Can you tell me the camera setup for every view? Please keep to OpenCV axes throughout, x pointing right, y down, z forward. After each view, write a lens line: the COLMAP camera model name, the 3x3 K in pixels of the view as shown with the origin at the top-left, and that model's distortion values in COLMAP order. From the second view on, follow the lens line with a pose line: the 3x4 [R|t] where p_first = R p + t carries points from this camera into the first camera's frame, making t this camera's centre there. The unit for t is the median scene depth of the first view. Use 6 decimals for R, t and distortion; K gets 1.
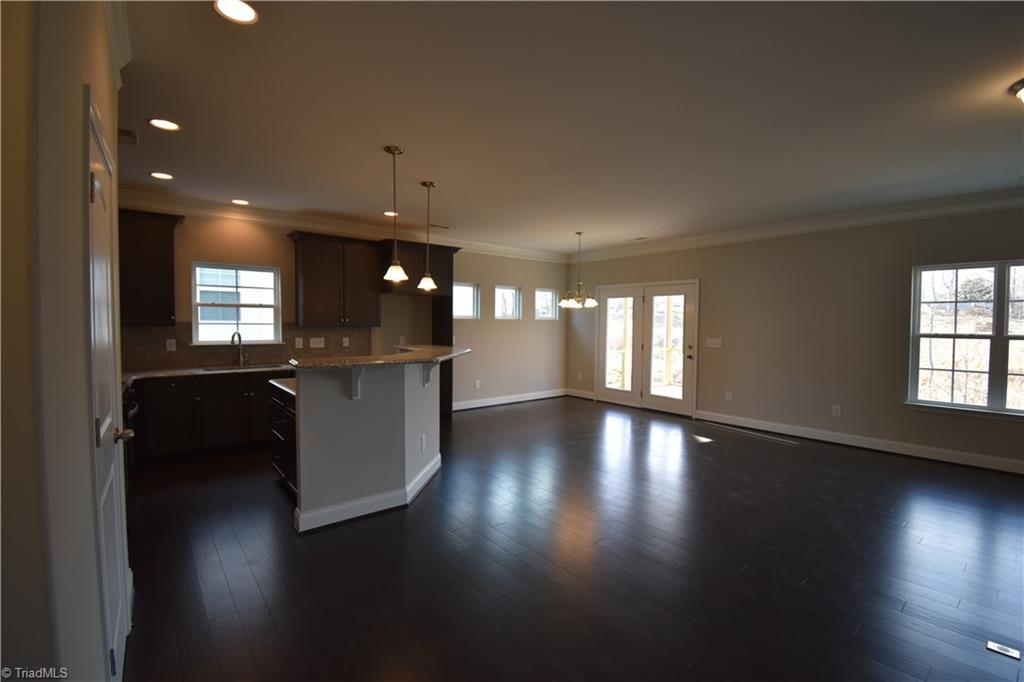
lens RADIAL K [[452.6, 0, 518.0], [0, 452.6, 339.3], [0, 0, 1]] dist [0.021600, -0.027115]
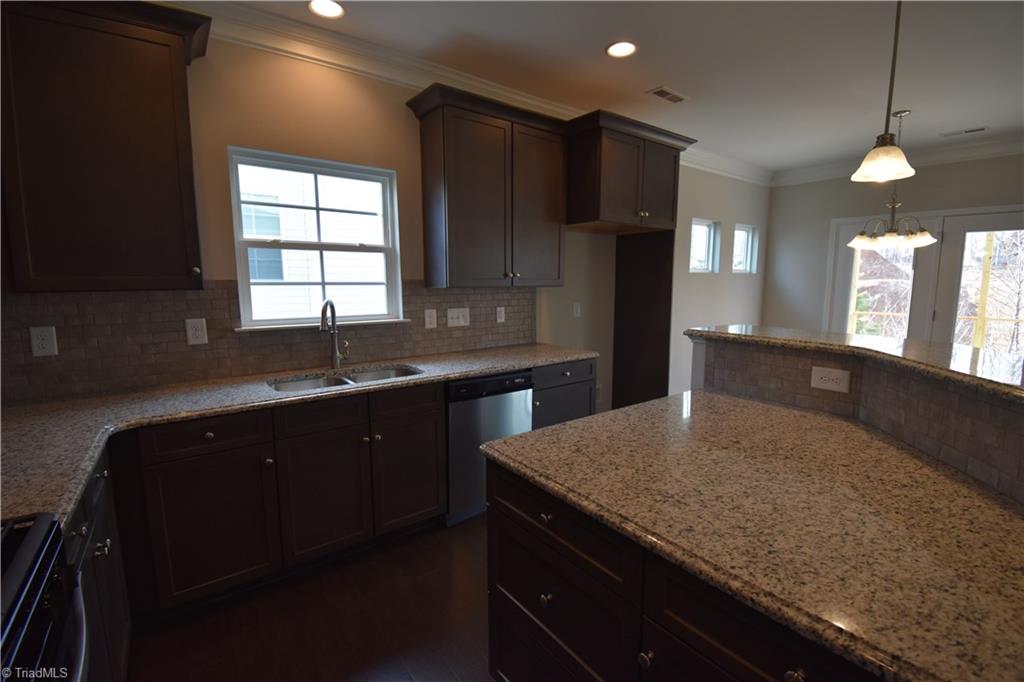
lens RADIAL K [[452.6, 0, 518.0], [0, 452.6, 339.3], [0, 0, 1]] dist [0.021600, -0.027115]
pose [[0.999420, -0.005726, -0.033580, -0.360242], [0.008804, 0.995697, 0.092251, -0.016112], [0.032907, -0.092494, 0.995169, 0.468978]]
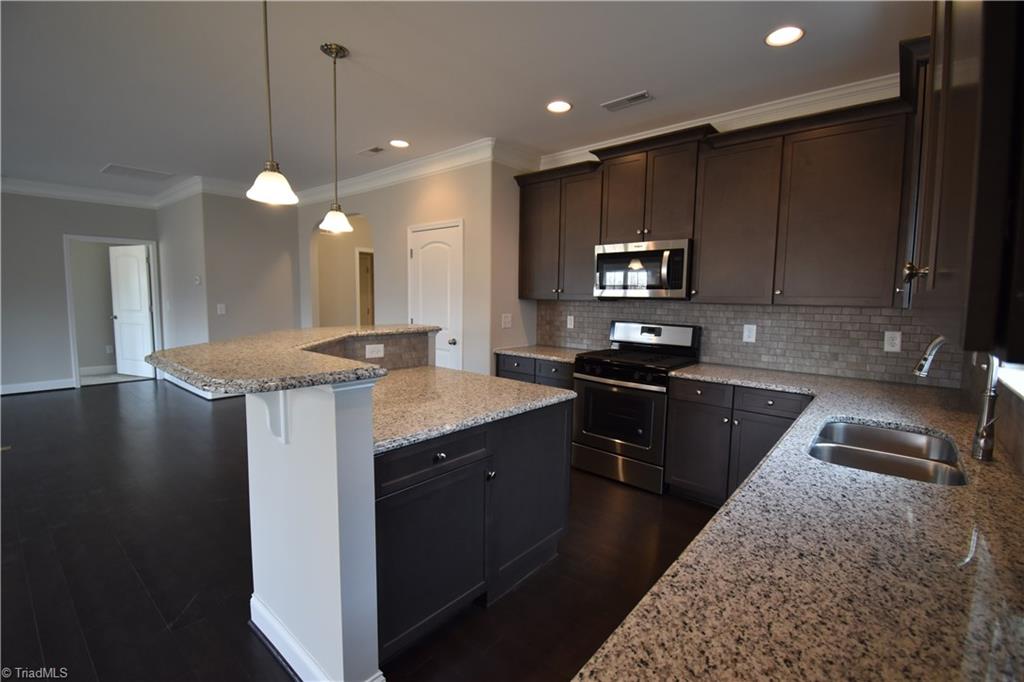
lens RADIAL K [[452.6, 0, 518.0], [0, 452.6, 339.3], [0, 0, 1]] dist [0.021600, -0.027115]
pose [[-0.982676, -0.009500, -0.185088, -0.259336], [-0.033572, 0.991288, 0.127363, -0.034699], [0.182266, 0.131370, -0.974434, 1.101053]]
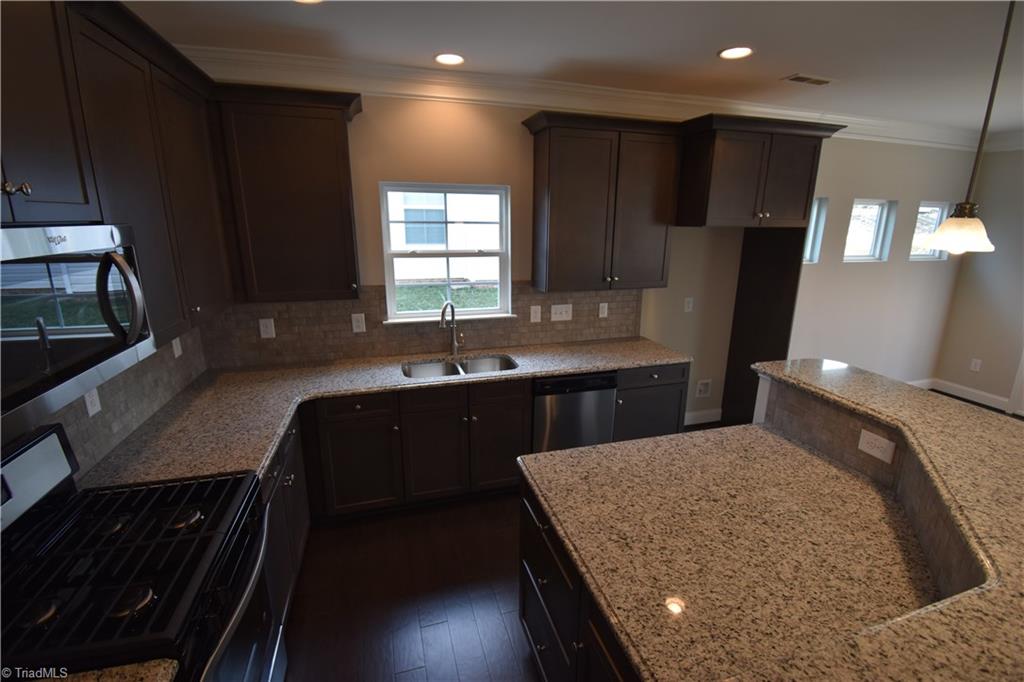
lens RADIAL K [[452.5, 0, 517.8], [0, 452.5, 339.7], [0, 0, 1]] dist [0.020215, -0.025879]
pose [[0.926304, 0.092091, -0.365350, -0.278373], [-0.013058, 0.976934, 0.213140, -0.086806], [0.376551, -0.192661, 0.906141, 0.432703]]
